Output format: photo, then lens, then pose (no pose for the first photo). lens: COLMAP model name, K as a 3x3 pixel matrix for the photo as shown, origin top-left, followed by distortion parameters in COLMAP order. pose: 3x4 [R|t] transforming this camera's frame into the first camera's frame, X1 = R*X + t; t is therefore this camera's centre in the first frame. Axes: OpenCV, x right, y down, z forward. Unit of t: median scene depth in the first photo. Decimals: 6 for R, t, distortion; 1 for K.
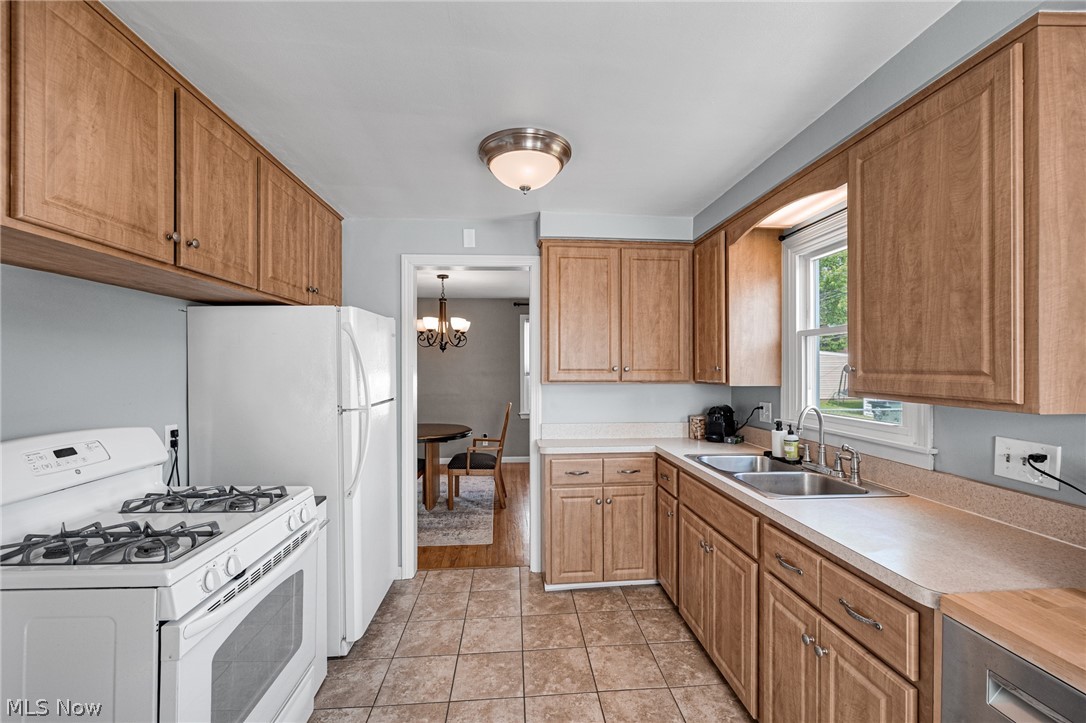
lens RADIAL K [[460.2, 0, 543.0], [0, 460.2, 361.5], [0, 0, 1]] dist [-0.000471, 0.000333]
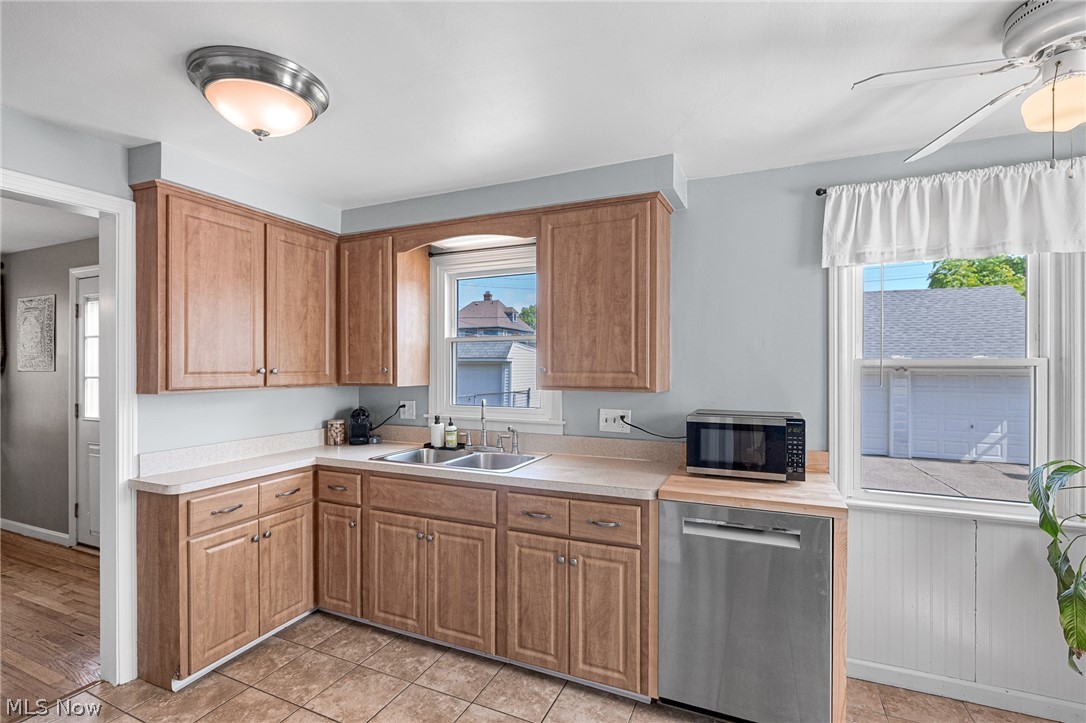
lens RADIAL K [[501.4, 0, 543.0], [0, 501.4, 361.5], [0, 0, 1]] dist [0.000922, 0.000289]
pose [[0.474817, 0.007569, 0.880052, -0.455849], [-0.009244, 0.999951, -0.003612, -0.003000], [-0.880036, -0.006420, 0.474863, 0.173639]]
